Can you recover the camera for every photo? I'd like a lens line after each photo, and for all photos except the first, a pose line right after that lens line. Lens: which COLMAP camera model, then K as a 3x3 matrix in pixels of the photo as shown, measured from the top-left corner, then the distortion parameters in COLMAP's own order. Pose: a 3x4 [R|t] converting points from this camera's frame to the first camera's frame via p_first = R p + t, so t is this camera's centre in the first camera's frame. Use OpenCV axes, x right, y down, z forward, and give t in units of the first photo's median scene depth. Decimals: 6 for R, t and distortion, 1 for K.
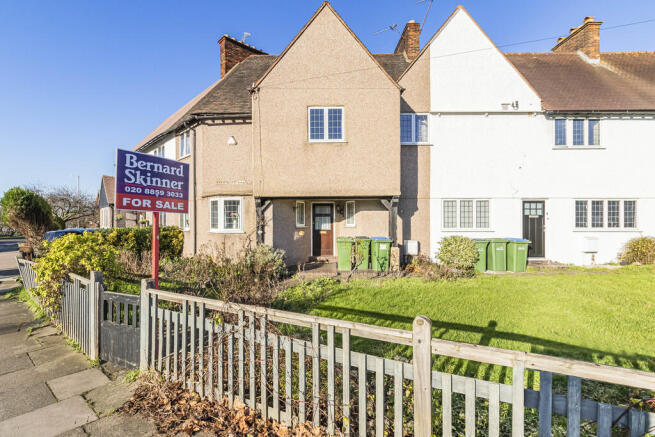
lens RADIAL K [[295.0, 0, 328.5], [0, 295.0, 226.6], [0, 0, 1]] dist [0.001504, -0.006286]
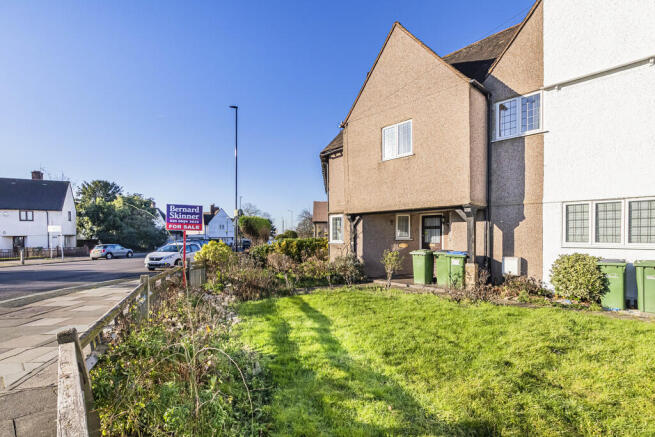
lens RADIAL K [[307.2, 0, 327.2], [0, 307.2, 240.7], [0, 0, 1]] dist [-0.002142, -0.000412]
pose [[0.697422, 0.012842, -0.716546, 0.571989], [-0.008686, 0.999917, 0.009467, -0.002307], [0.716608, -0.000379, 0.697476, 0.063987]]
